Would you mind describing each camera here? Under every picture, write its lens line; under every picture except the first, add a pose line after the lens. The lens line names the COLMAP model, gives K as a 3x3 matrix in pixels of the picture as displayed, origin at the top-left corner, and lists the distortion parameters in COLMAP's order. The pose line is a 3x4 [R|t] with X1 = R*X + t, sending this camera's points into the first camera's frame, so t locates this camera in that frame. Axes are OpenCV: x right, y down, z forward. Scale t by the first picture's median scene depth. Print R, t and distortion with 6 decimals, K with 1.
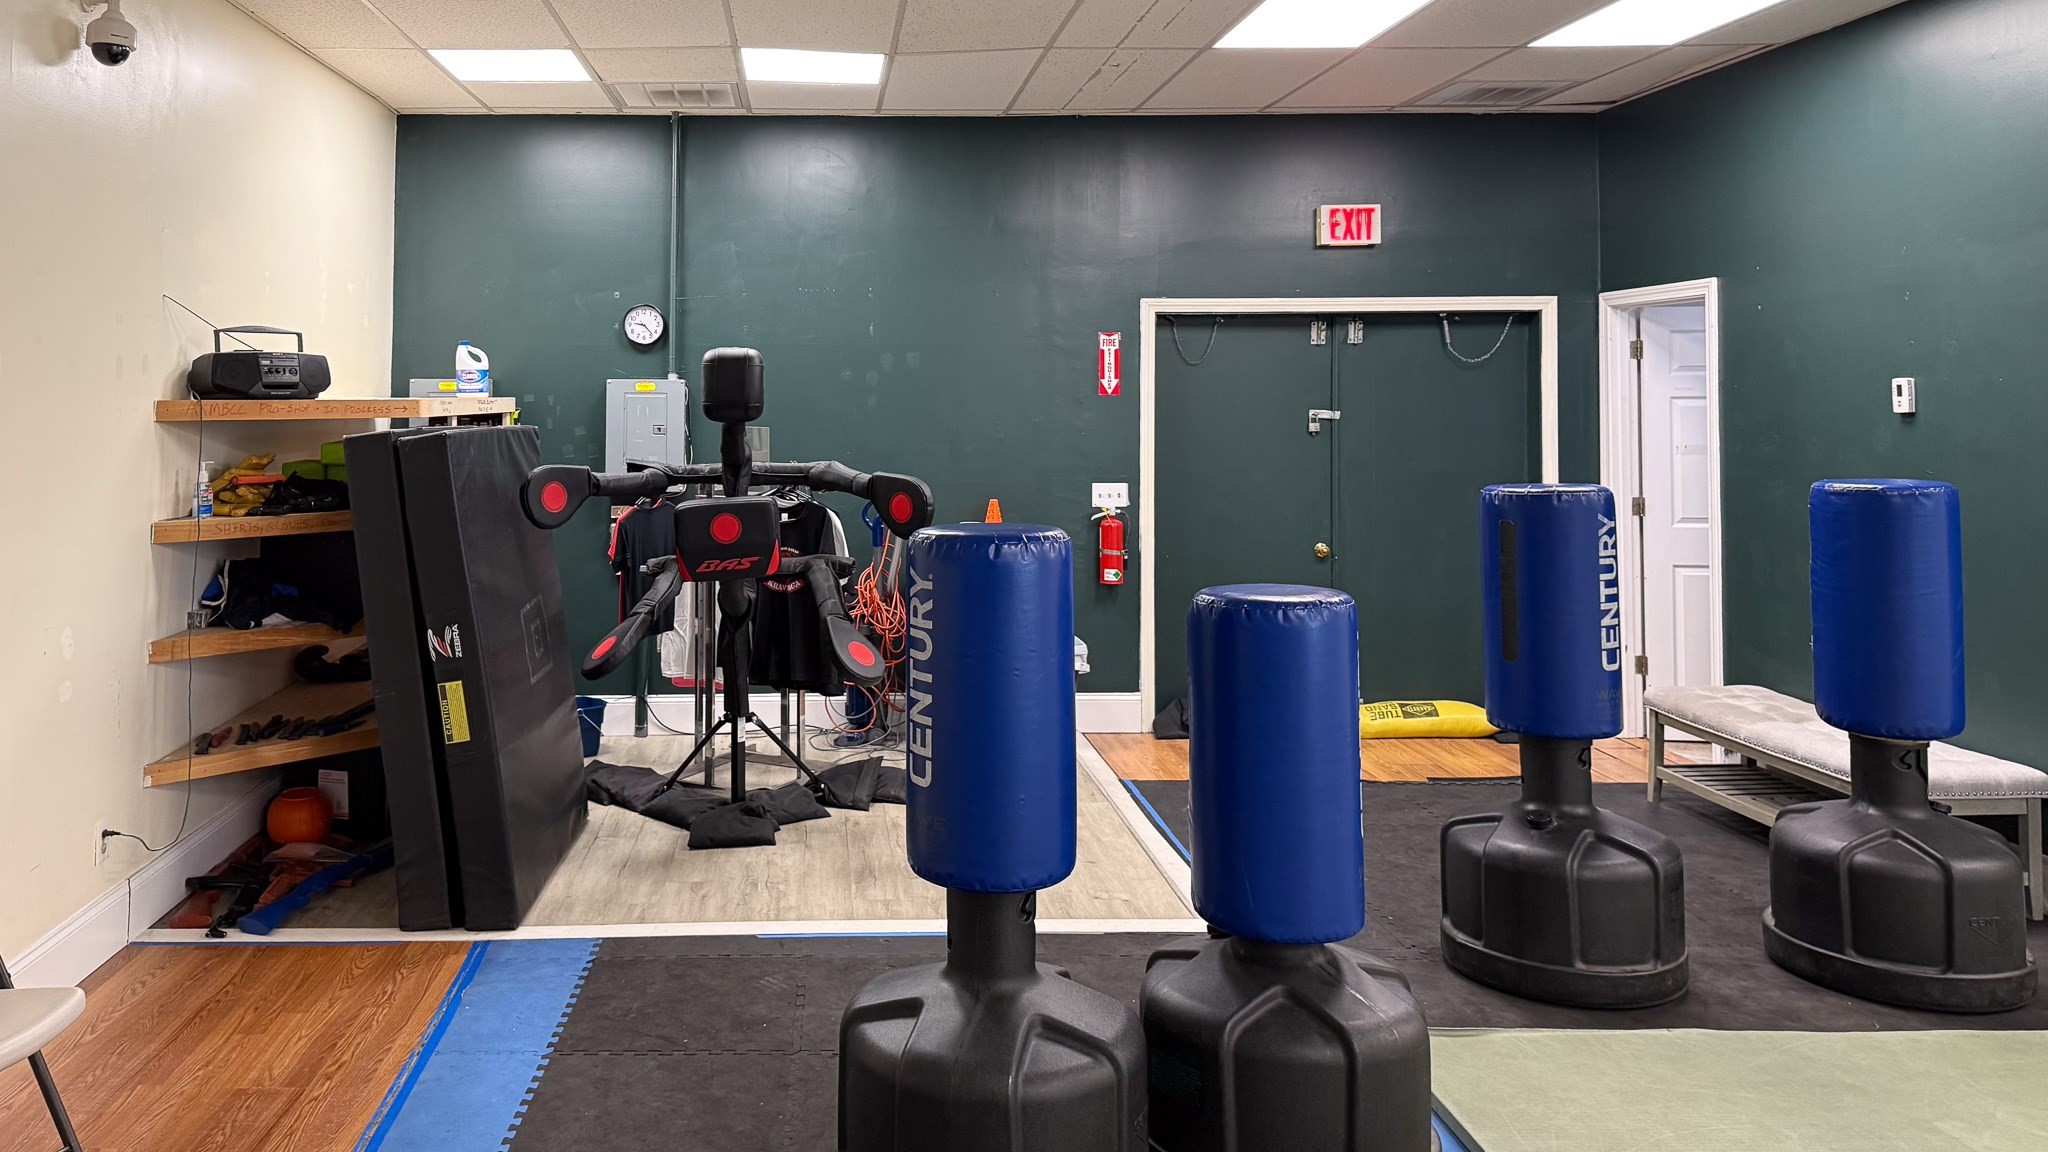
lens RADIAL K [[1521.4, 0, 856.1], [0, 1521.4, 467.1], [0, 0, 1]] dist [0.145775, -0.165952]
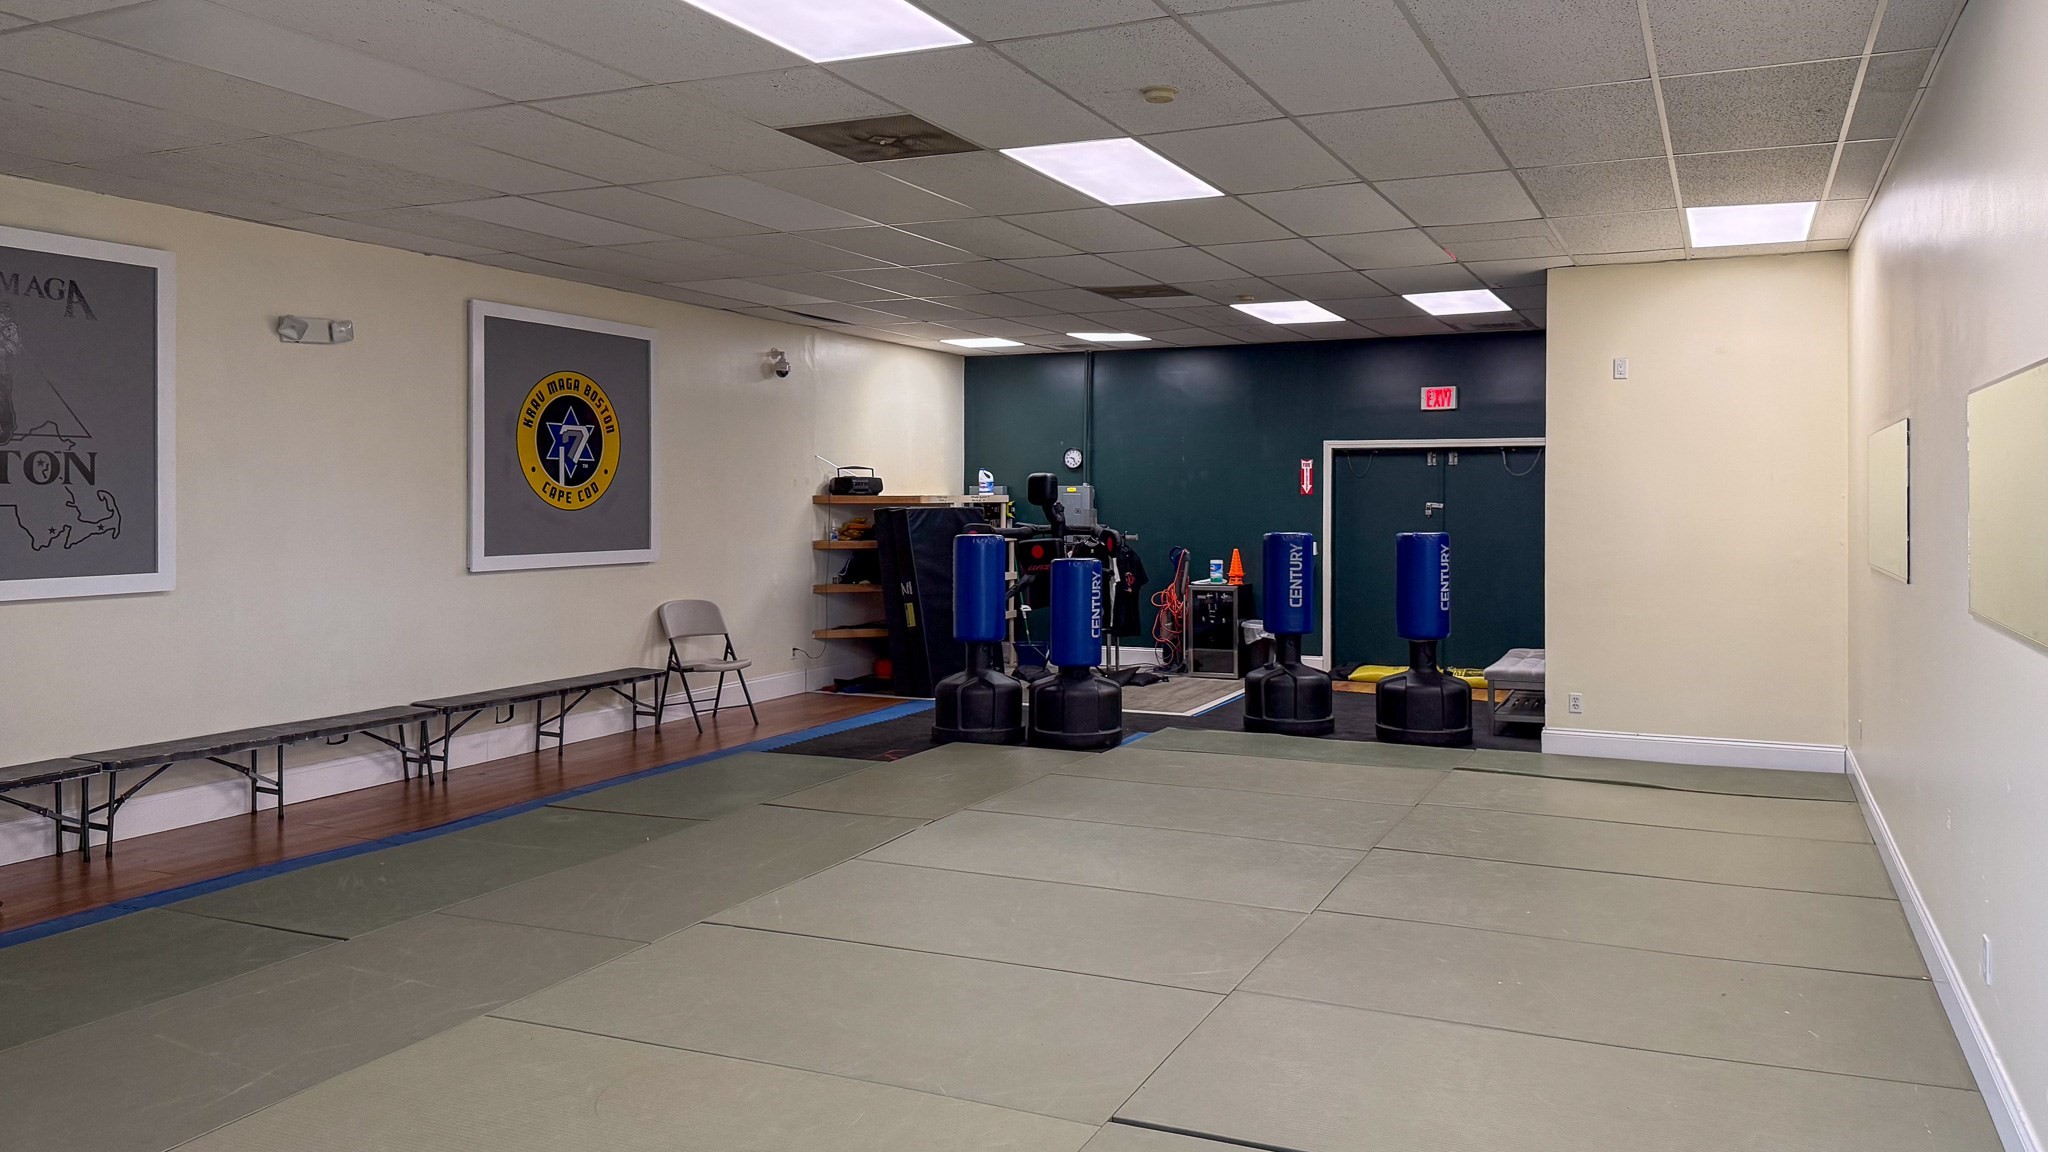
lens RADIAL K [[1428.0, 0, 1065.0], [0, 1428.0, 611.7], [0, 0, 1]] dist [0.055377, -0.099574]
pose [[0.895158, 0.038762, -0.444060, 0.746057], [-0.023137, 0.998909, 0.040554, 0.034041], [0.445147, -0.026028, 0.895079, -0.736945]]
